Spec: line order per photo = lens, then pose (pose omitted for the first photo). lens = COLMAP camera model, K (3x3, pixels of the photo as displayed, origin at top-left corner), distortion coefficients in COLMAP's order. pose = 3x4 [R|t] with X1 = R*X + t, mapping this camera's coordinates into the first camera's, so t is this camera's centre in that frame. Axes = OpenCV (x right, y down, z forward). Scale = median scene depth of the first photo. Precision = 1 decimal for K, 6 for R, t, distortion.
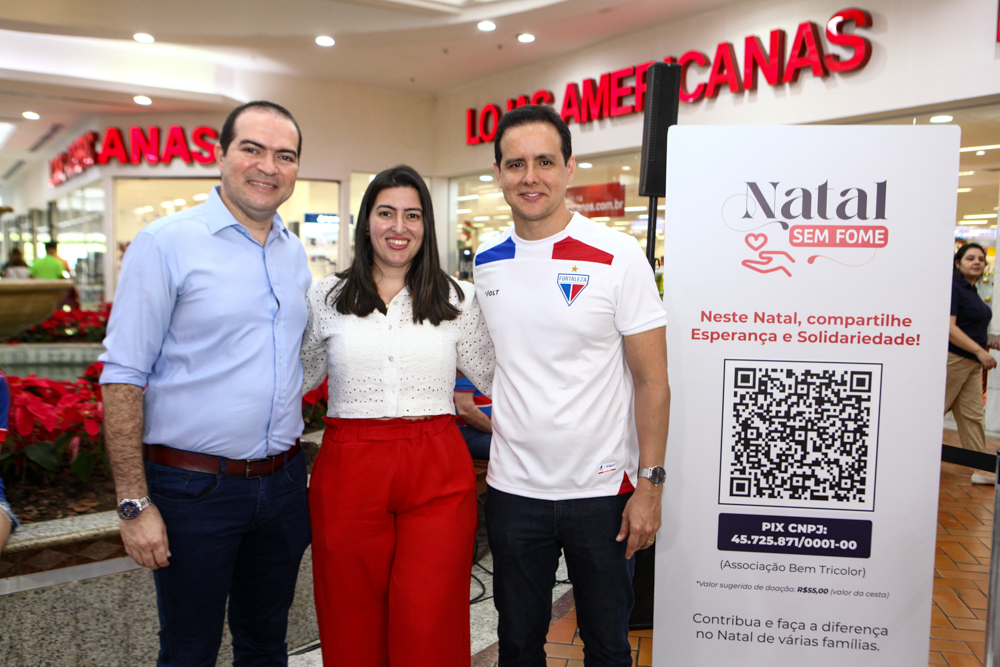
lens RADIAL K [[892.1, 0, 500.0], [0, 892.1, 333.5], [0, 0, 1]] dist [-0.088313, 0.117138]
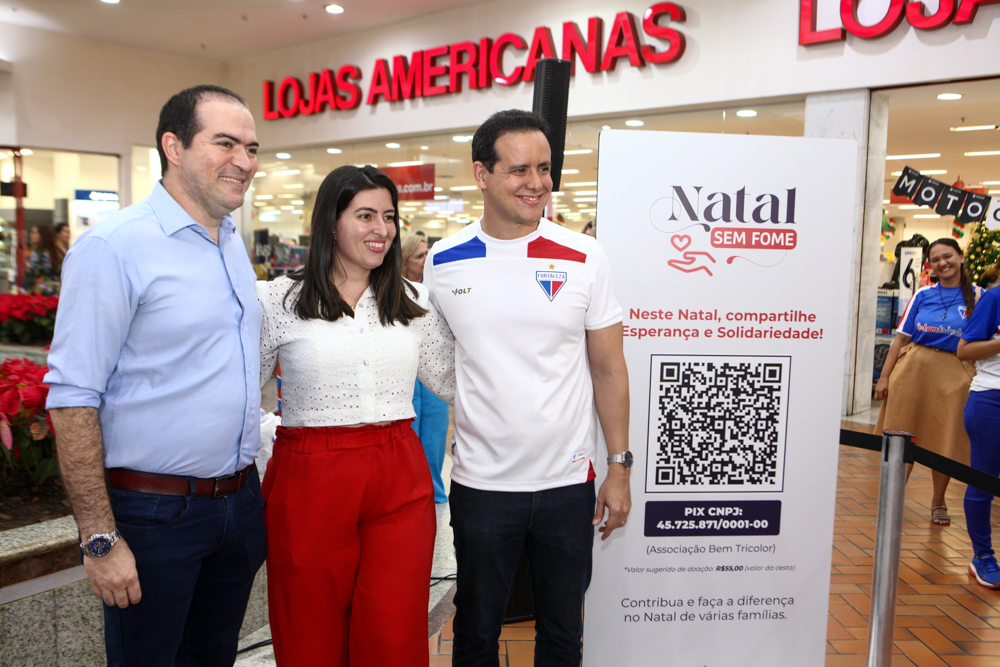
lens RADIAL K [[931.4, 0, 500.0], [0, 931.4, 333.5], [0, 0, 1]] dist [-0.088384, 0.136557]
pose [[0.971836, -0.014964, 0.235184, -0.177670], [0.010974, 0.999773, 0.018265, -0.017856], [-0.235404, -0.015170, 0.971779, -0.022592]]
